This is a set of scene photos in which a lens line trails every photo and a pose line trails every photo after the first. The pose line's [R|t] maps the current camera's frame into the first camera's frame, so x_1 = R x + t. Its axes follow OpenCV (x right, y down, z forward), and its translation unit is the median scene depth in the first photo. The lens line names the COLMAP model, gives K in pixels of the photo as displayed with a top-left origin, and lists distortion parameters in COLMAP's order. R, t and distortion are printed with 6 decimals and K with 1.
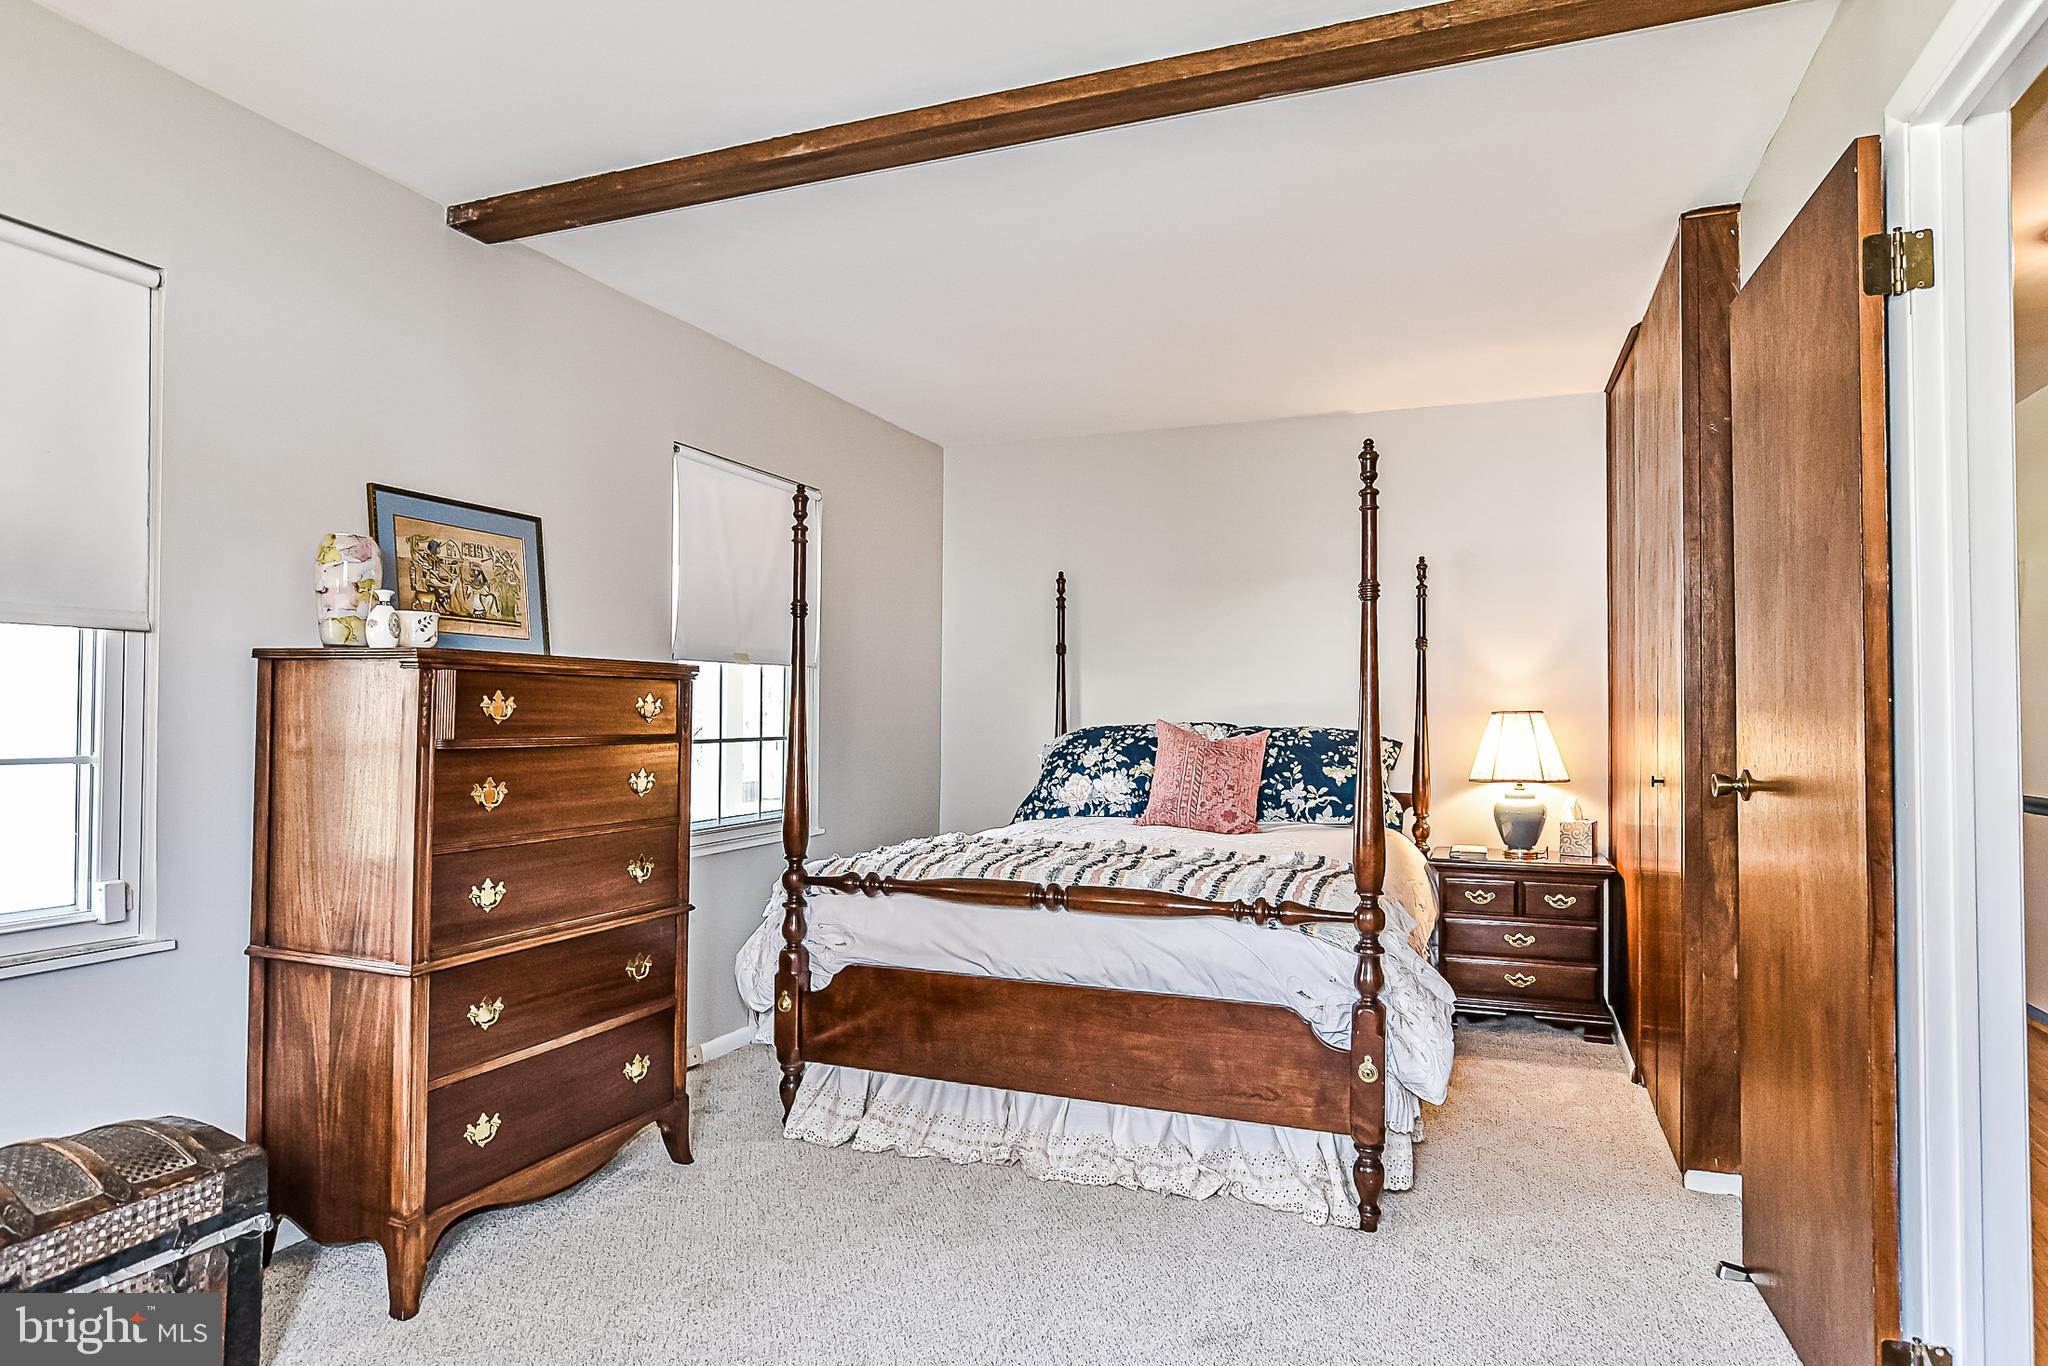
lens RADIAL K [[1168.1, 0, 1042.5], [0, 1168.1, 689.7], [0, 0, 1]] dist [-0.029227, 0.026255]
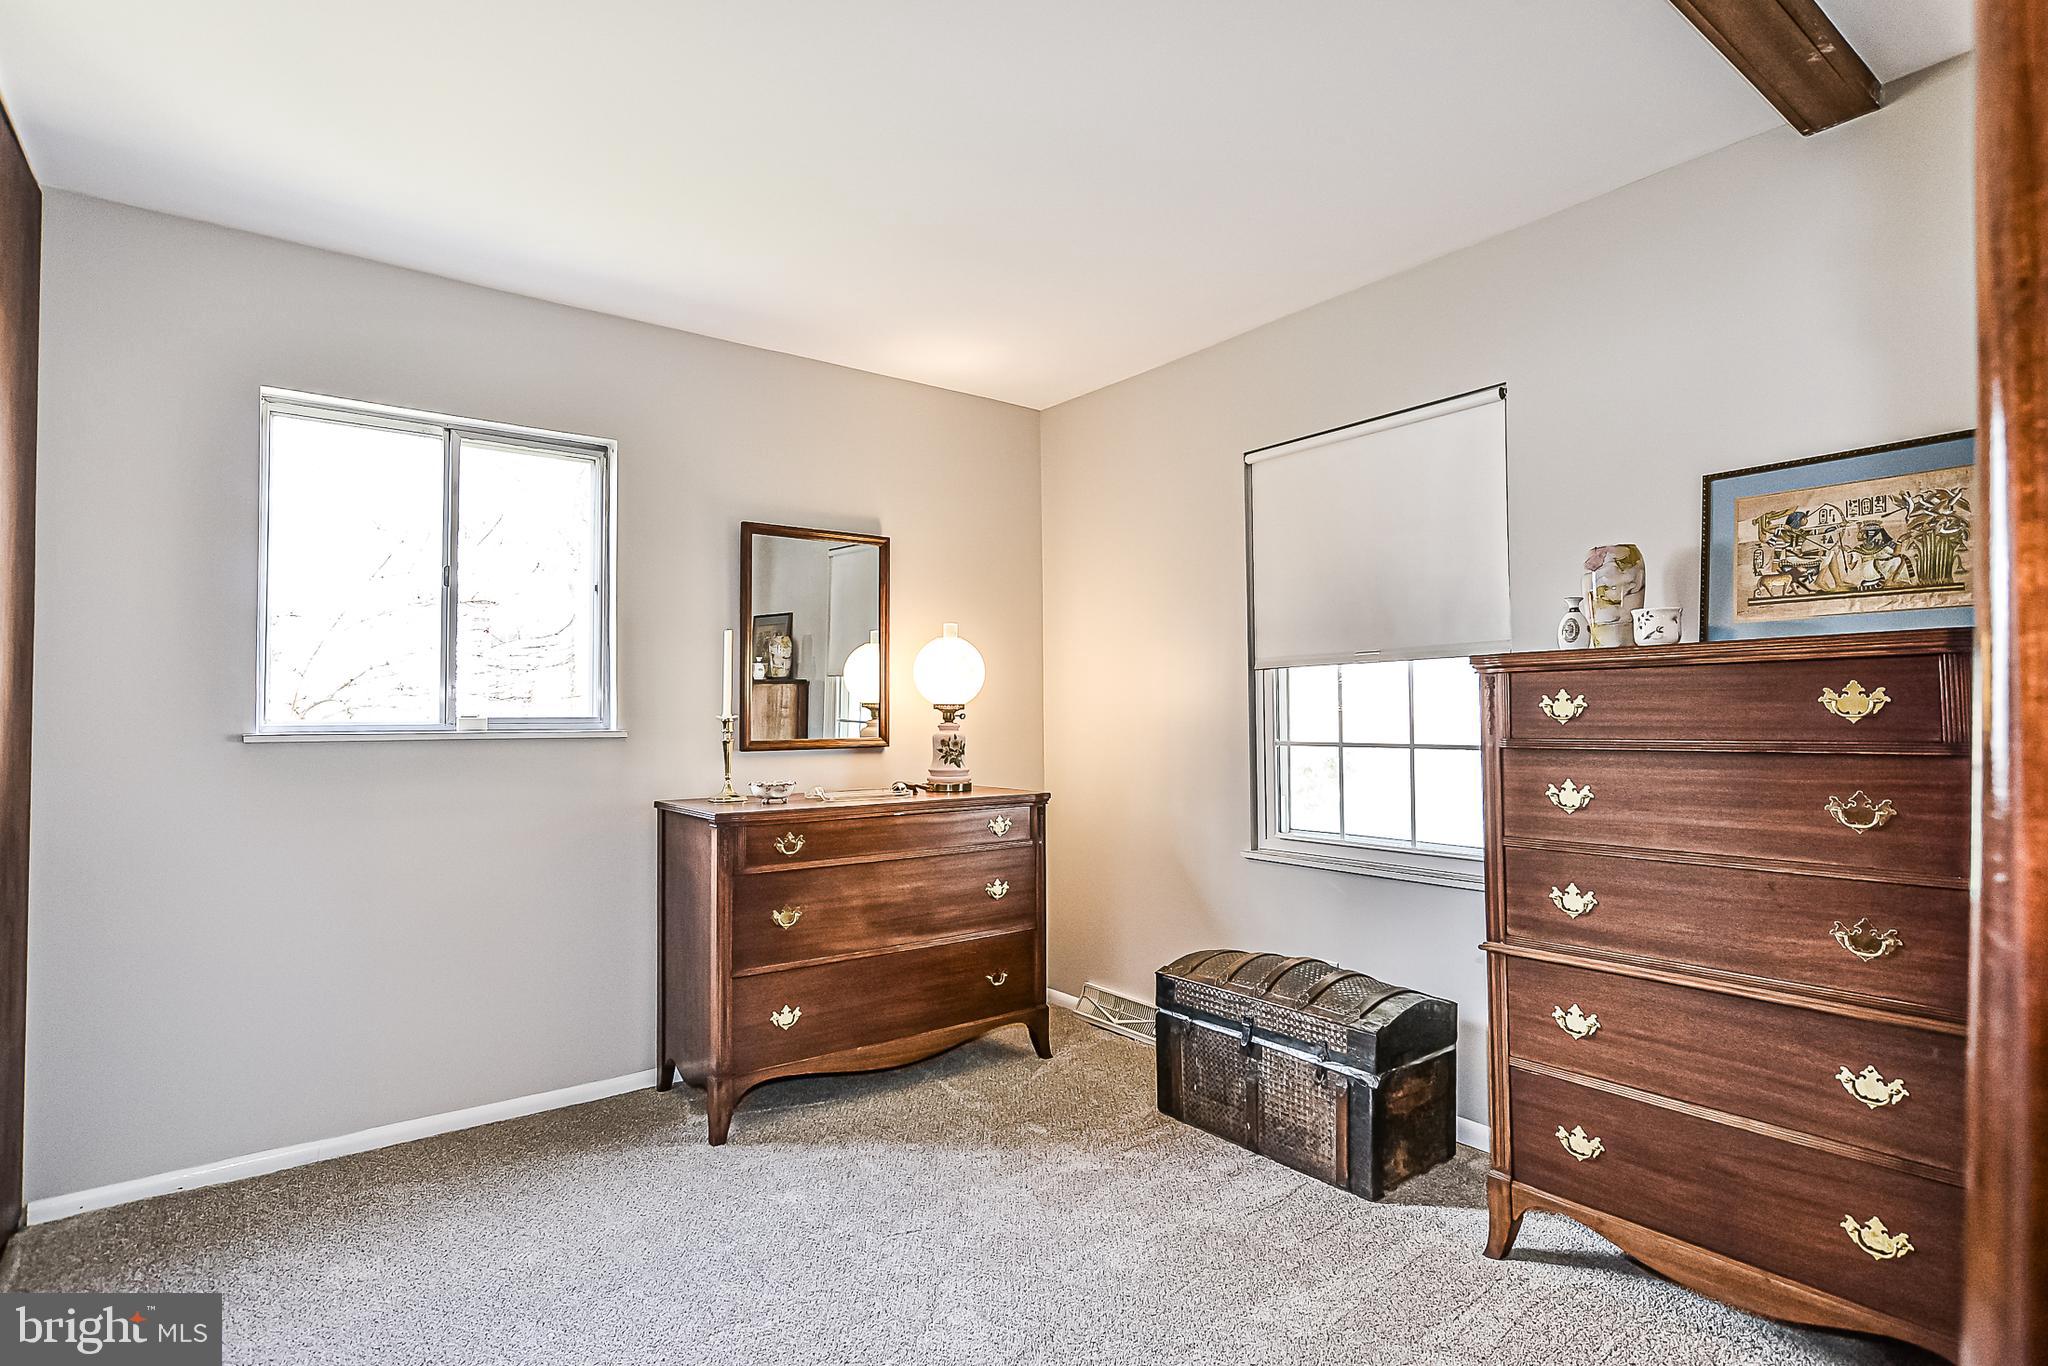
lens RADIAL K [[1033.6, 0, 1031.8], [0, 1033.6, 687.2], [0, 0, 1]] dist [-0.025416, 0.017281]
pose [[-0.520217, -0.021962, -0.853751, 0.430036], [0.026222, 0.998787, -0.041671, 0.019113], [0.853631, -0.044065, -0.519011, 0.926028]]
